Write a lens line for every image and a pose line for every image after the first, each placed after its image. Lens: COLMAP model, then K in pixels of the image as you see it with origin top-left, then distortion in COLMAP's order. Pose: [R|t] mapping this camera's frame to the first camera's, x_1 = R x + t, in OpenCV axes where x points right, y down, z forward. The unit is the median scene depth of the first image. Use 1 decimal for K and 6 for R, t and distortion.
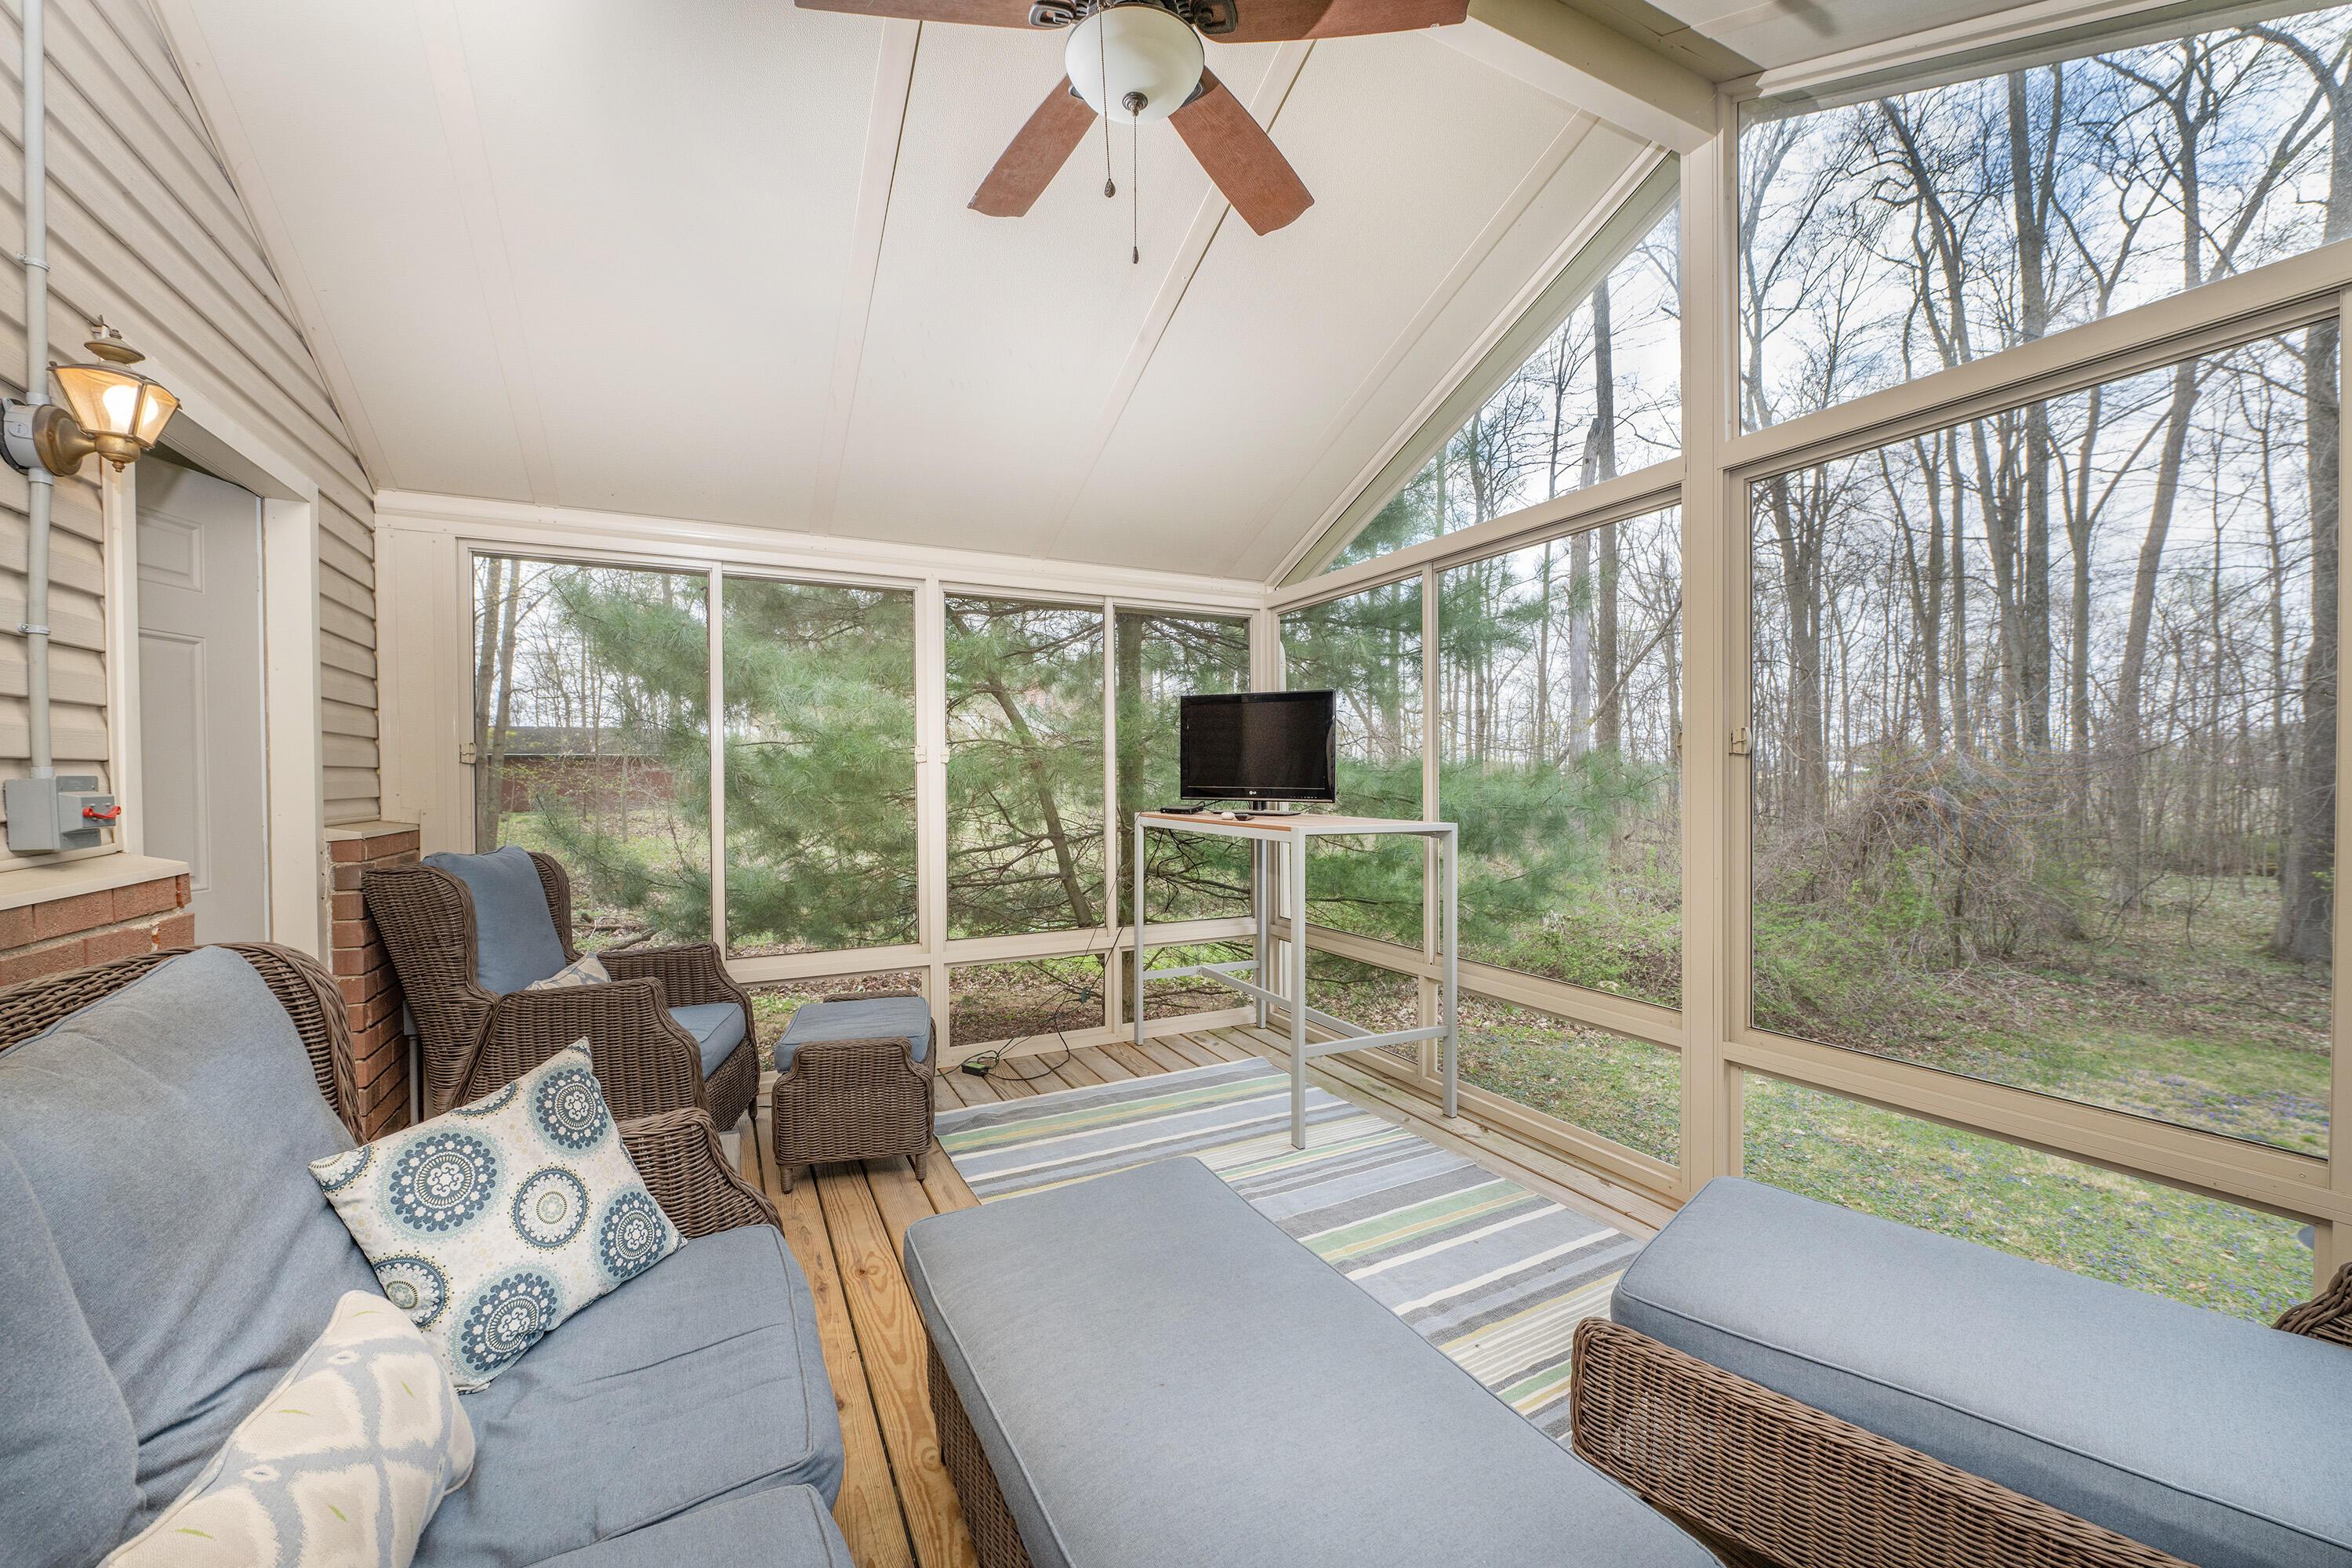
lens RADIAL K [[937.9, 0, 1188.3], [0, 937.9, 782.6], [0, 0, 1]] dist [-0.003759, -0.000973]
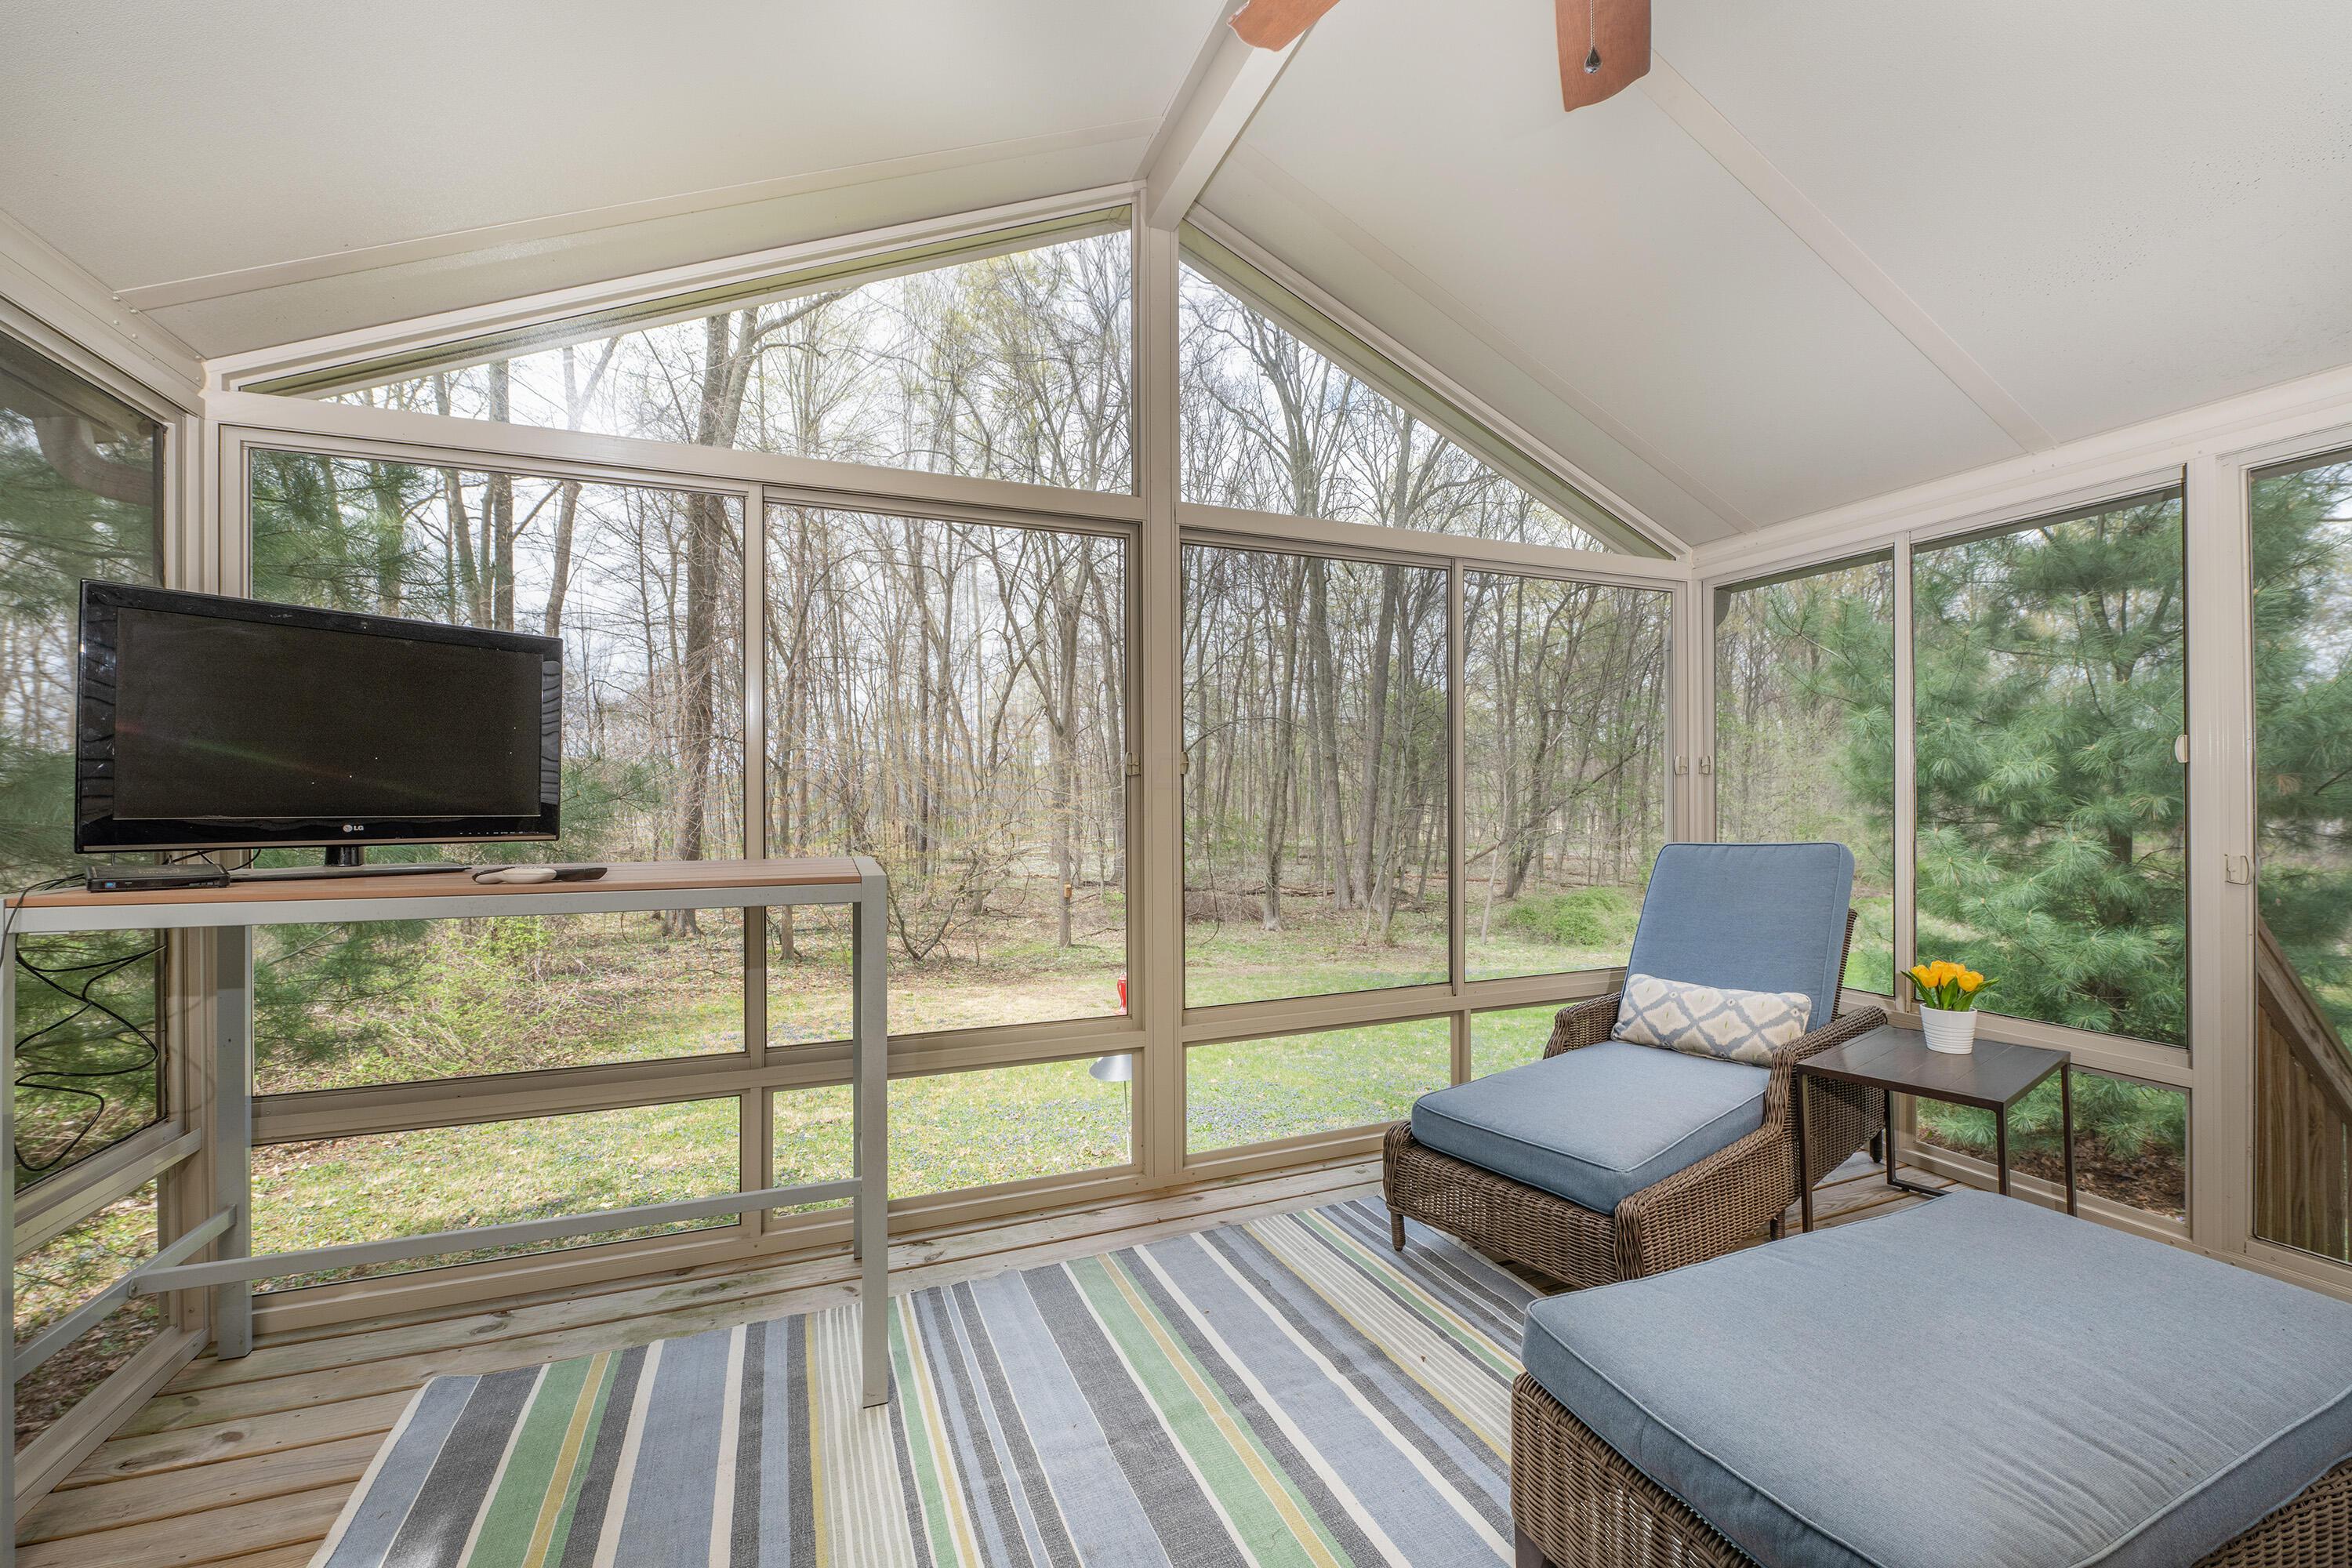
lens RADIAL K [[957.2, 0, 1114.1], [0, 957.2, 795.2], [0, 0, 1]] dist [-0.015806, -0.000002]
pose [[0.105622, 0.008094, 0.994373, -0.401238], [0.012340, 0.999879, -0.009449, 0.003899], [-0.994330, 0.013268, 0.105509, 0.651332]]
